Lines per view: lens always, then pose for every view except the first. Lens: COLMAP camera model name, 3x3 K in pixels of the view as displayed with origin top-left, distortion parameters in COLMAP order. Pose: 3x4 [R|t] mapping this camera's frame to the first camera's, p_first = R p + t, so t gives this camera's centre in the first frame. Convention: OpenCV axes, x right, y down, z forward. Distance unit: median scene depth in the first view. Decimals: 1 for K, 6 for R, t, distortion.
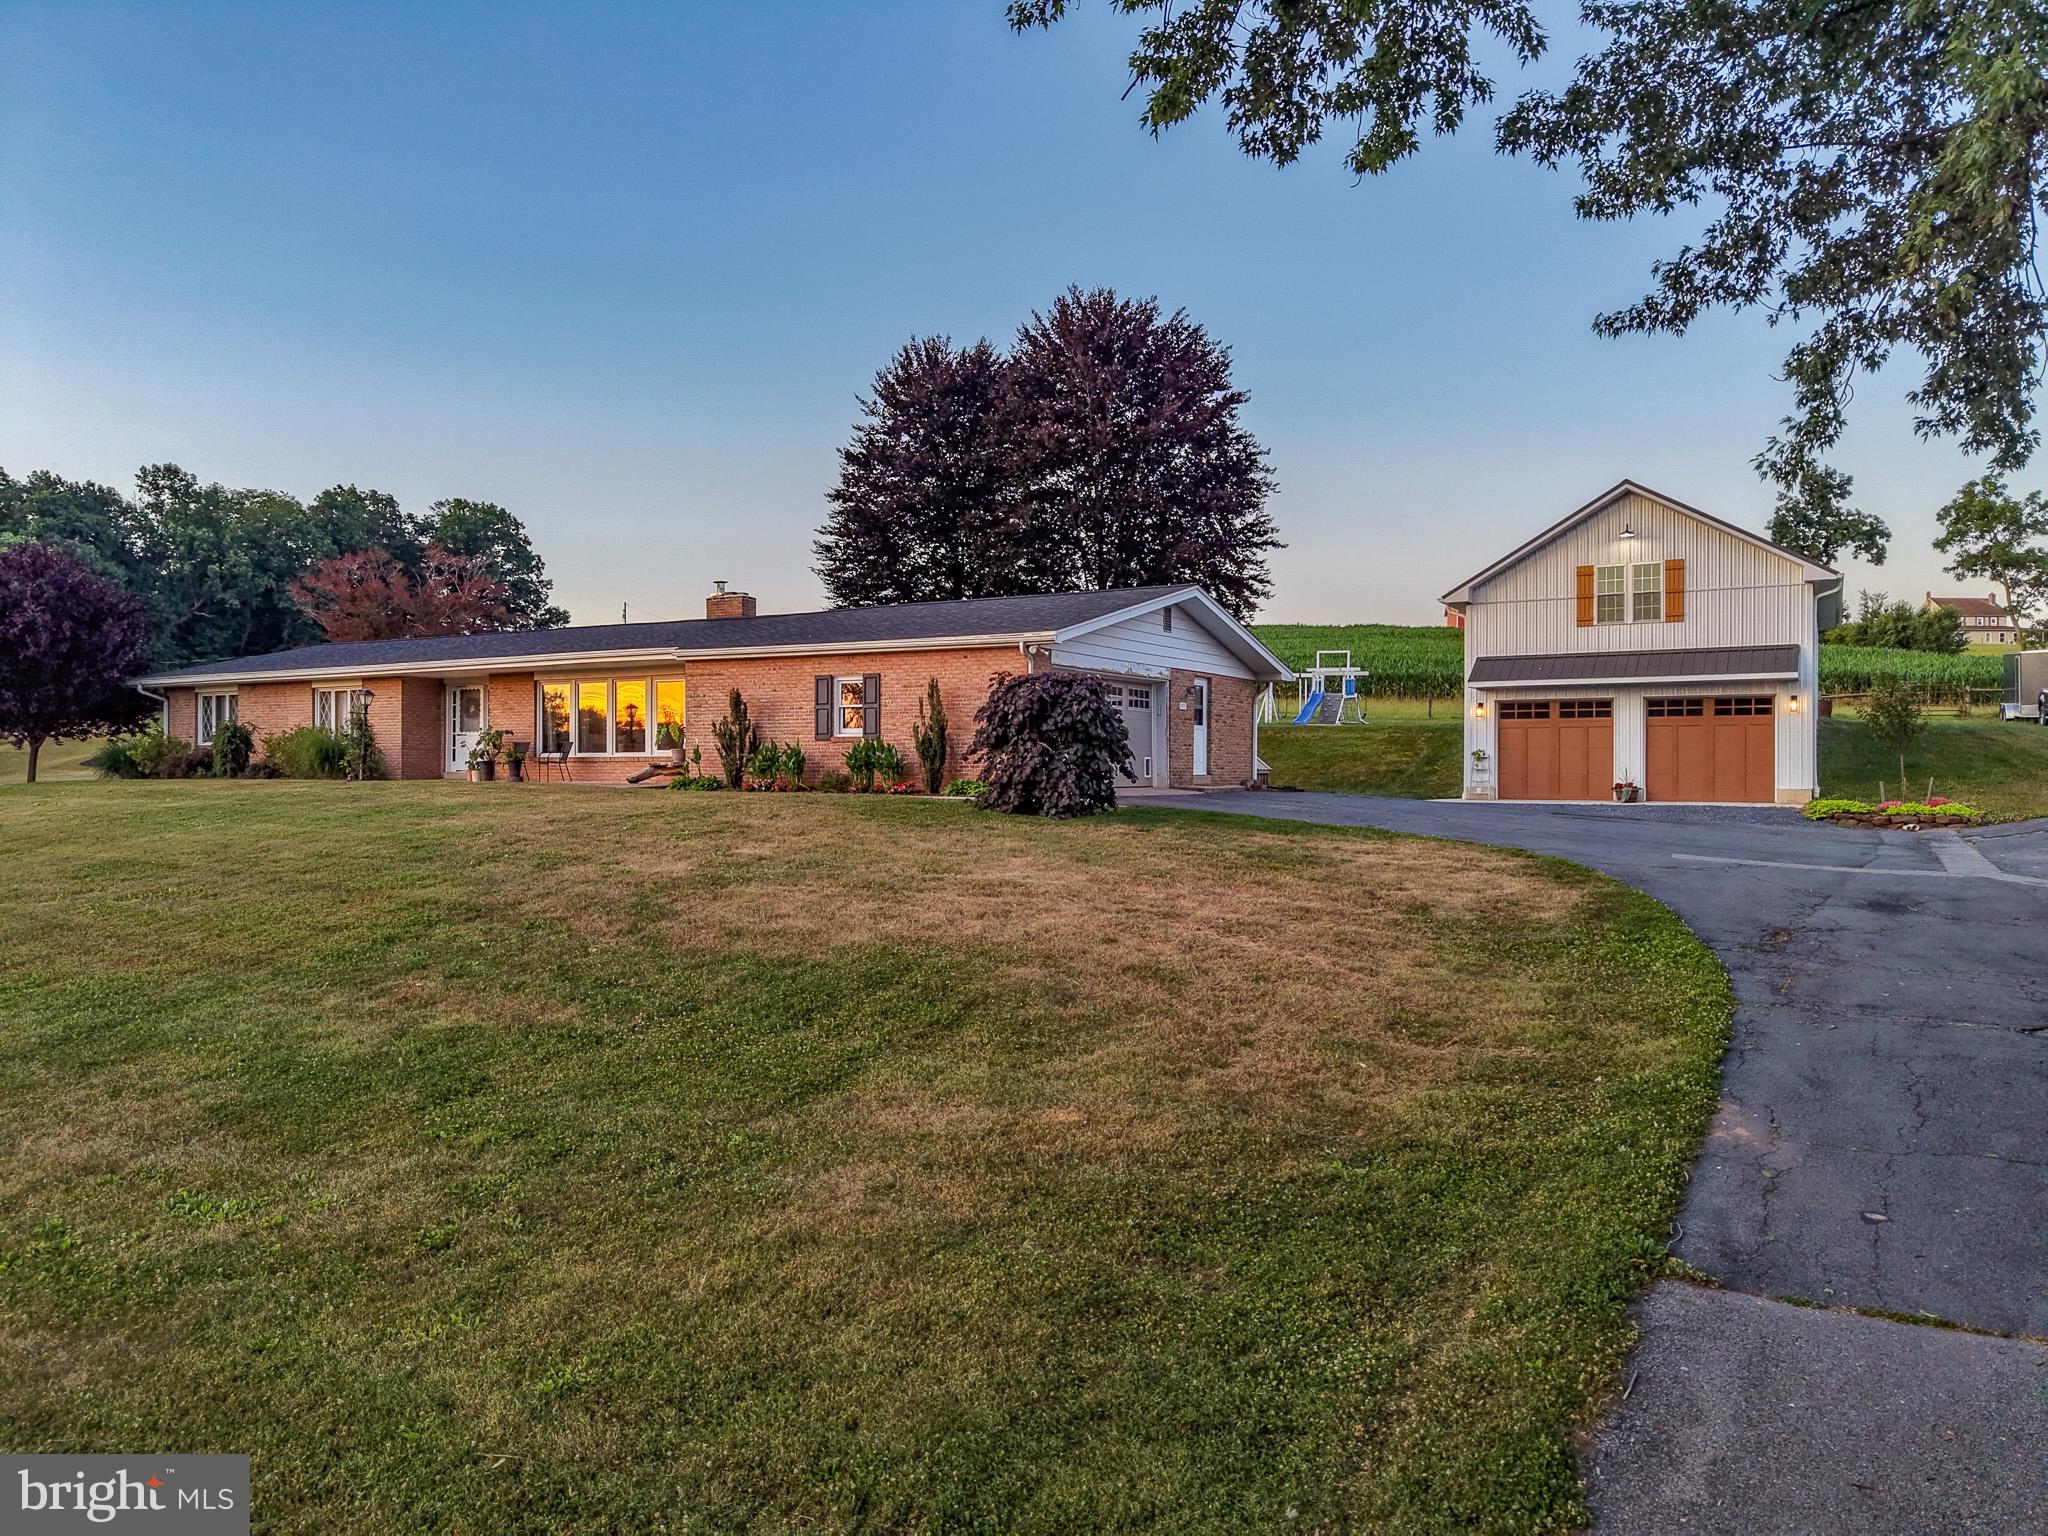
lens RADIAL K [[1357.1, 0, 1025.2], [0, 1357.1, 773.1], [0, 0, 1]] dist [0.026234, -0.028580]
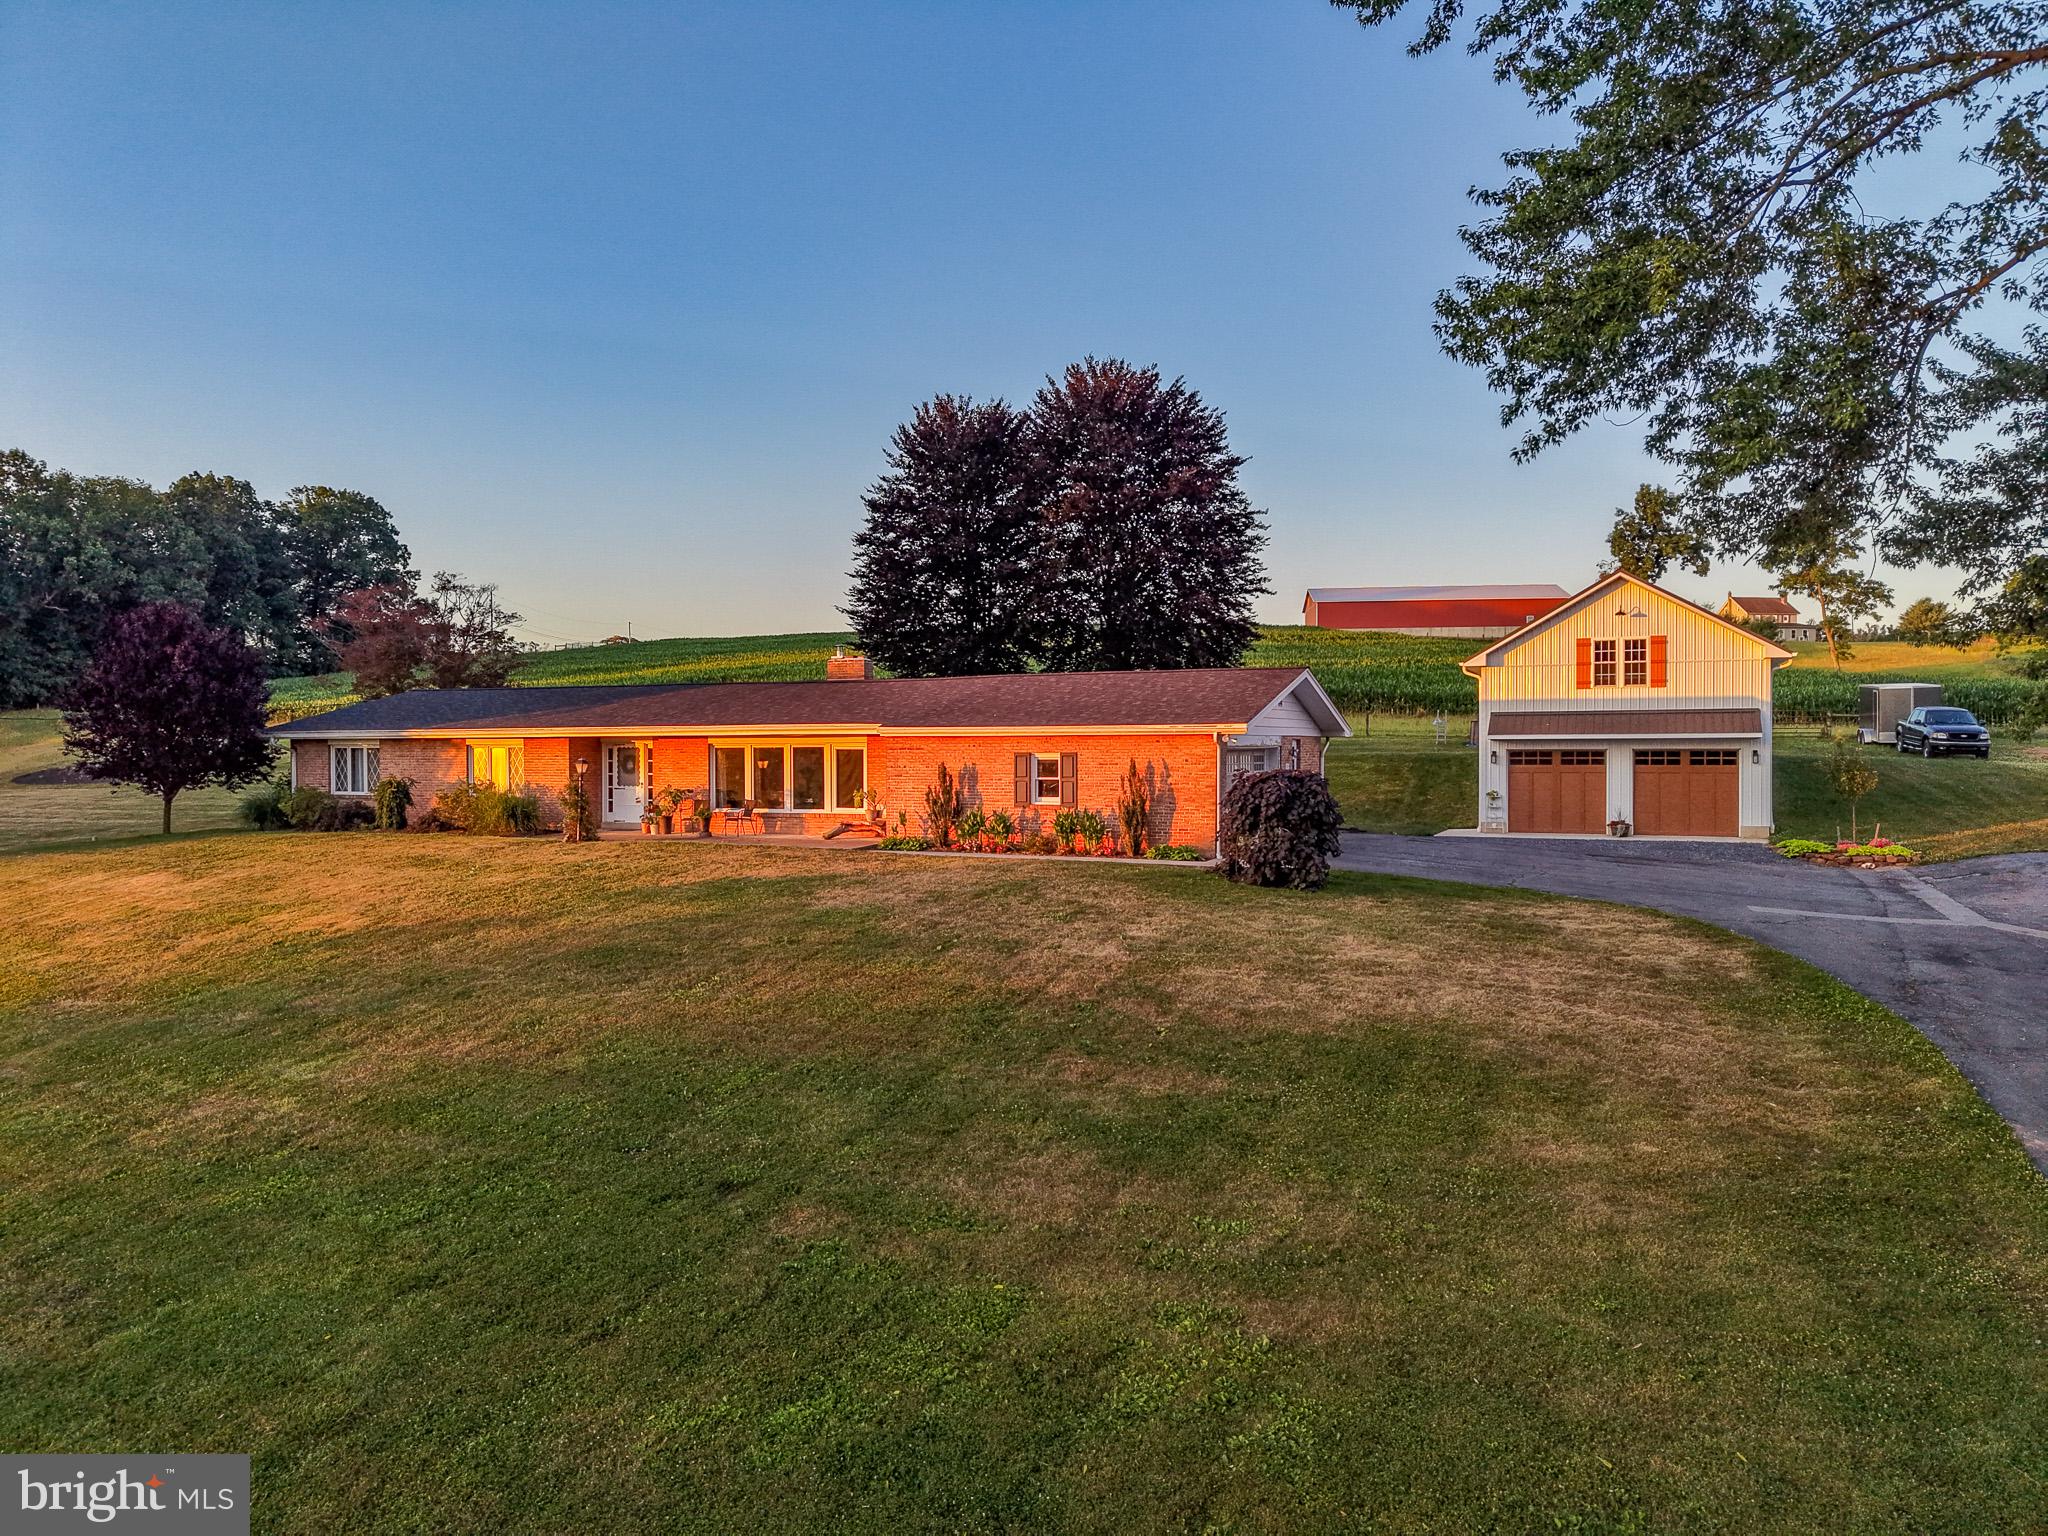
lens RADIAL K [[1357.1, 0, 1021.0], [0, 1357.1, 767.7], [0, 0, 1]] dist [0.026234, -0.028580]
pose [[0.992964, -0.007678, 0.118171, -0.215500], [0.006348, 0.999912, 0.011633, -0.054129], [-0.118250, -0.010801, 0.992925, -0.126848]]
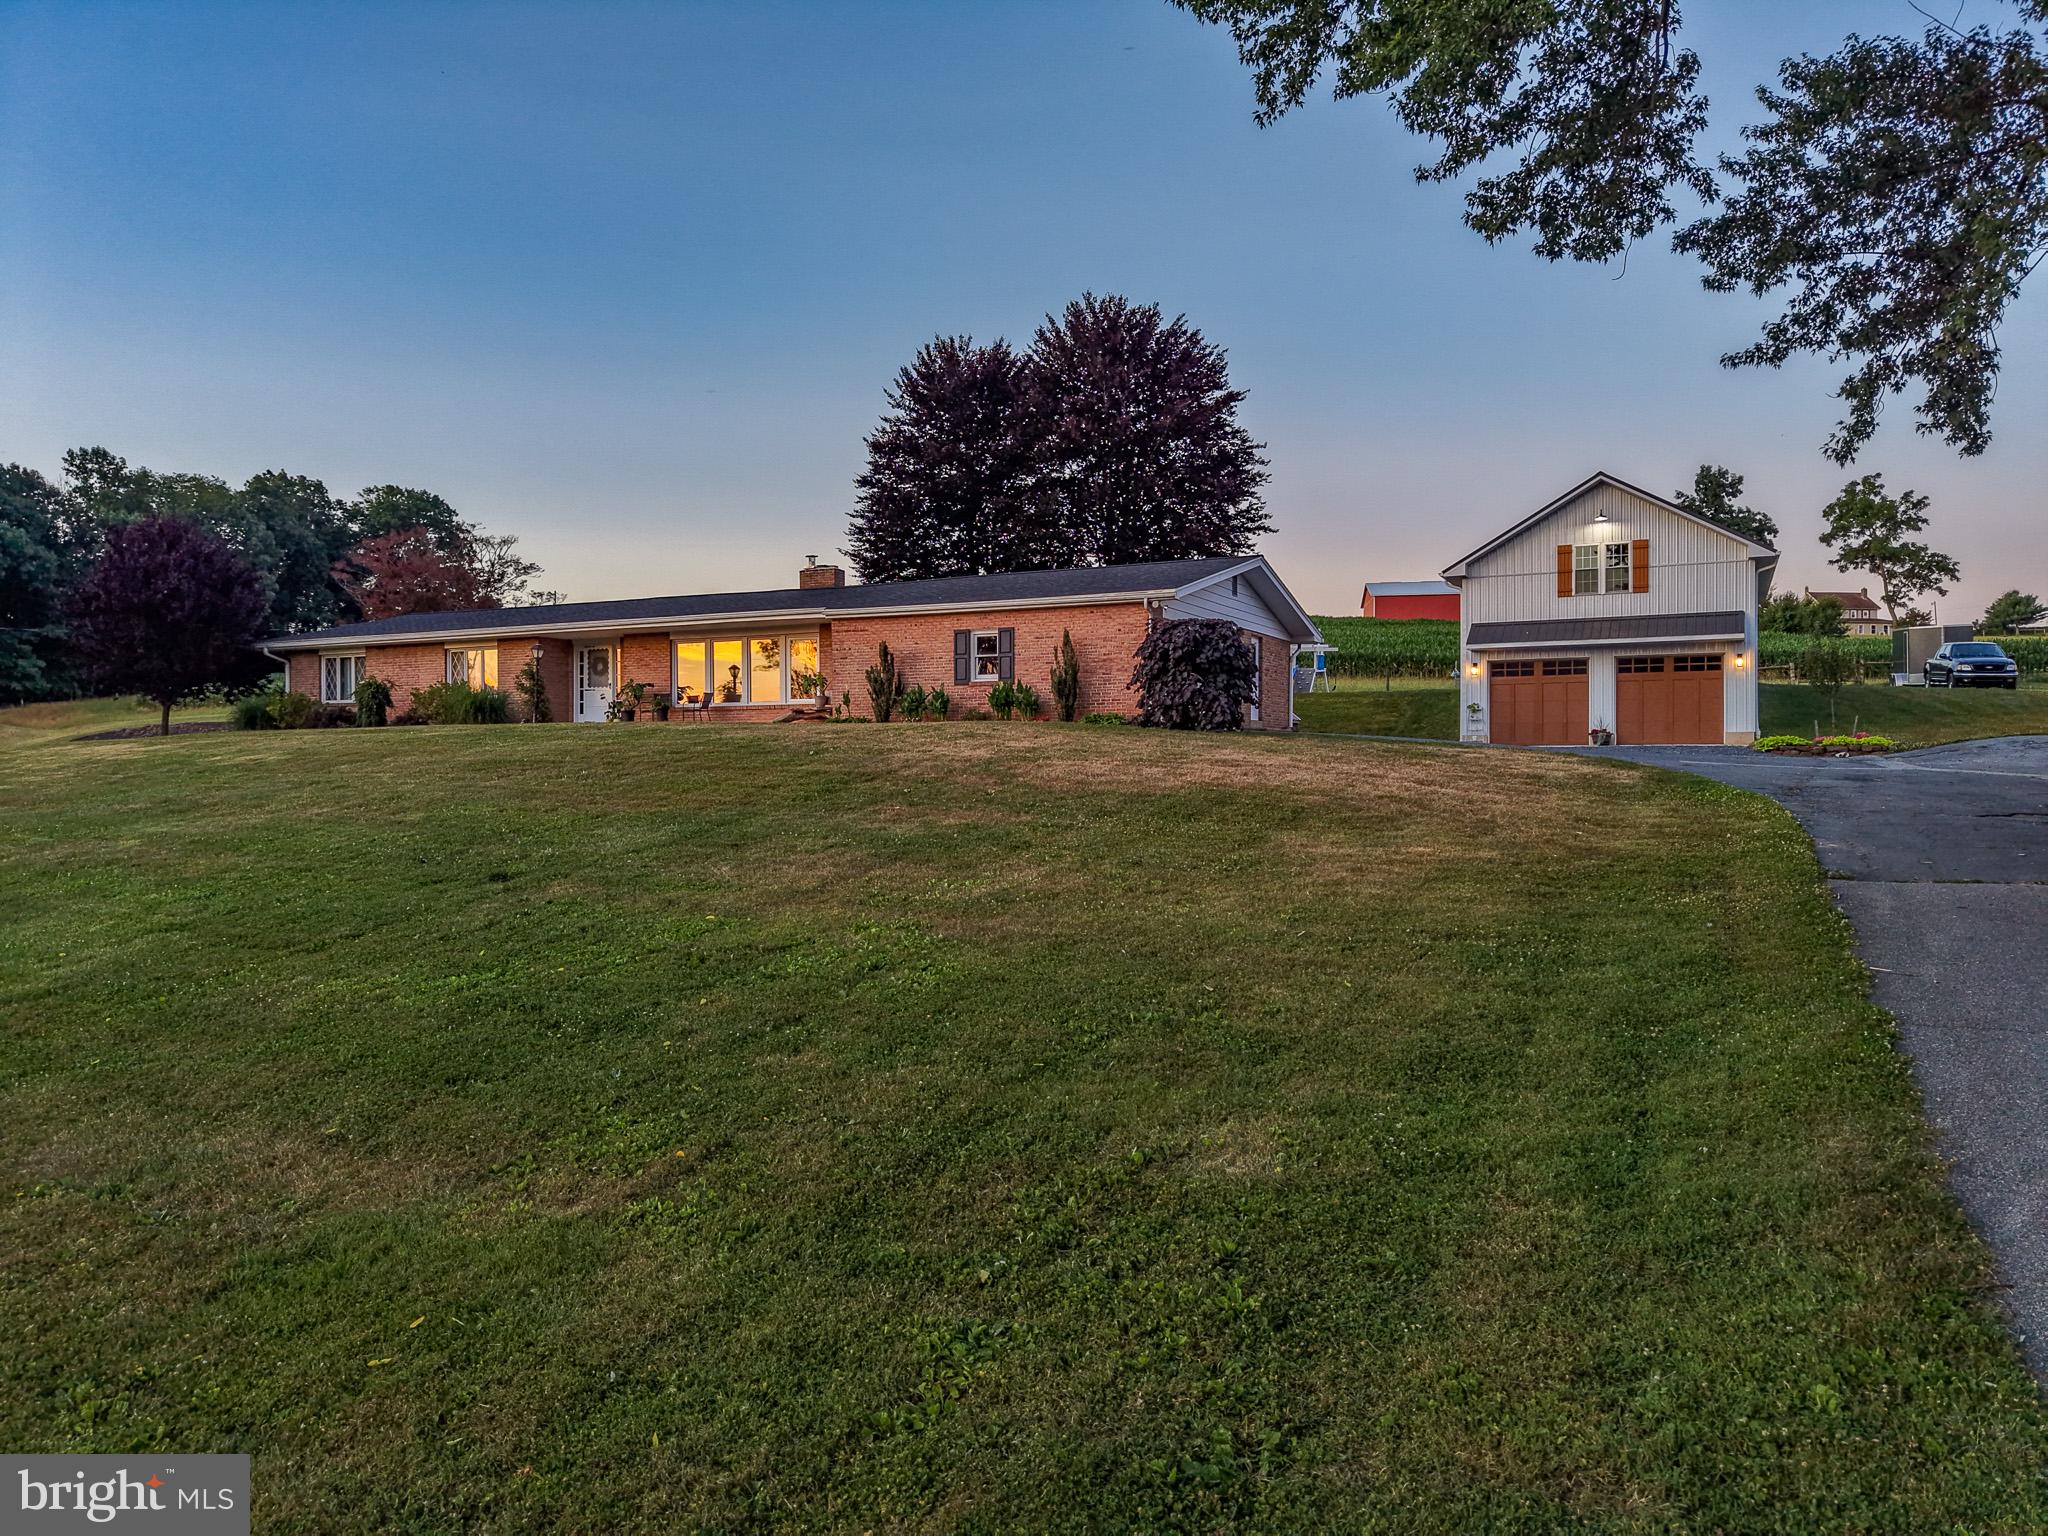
lens RADIAL K [[1357.1, 0, 1023.8], [0, 1357.1, 776.7], [0, 0, 1]] dist [0.026234, -0.028580]
pose [[0.997686, -0.005115, 0.067798, -0.130943], [0.004661, 0.999966, 0.006844, 0.036114], [-0.067831, -0.006512, 0.997676, -0.136925]]
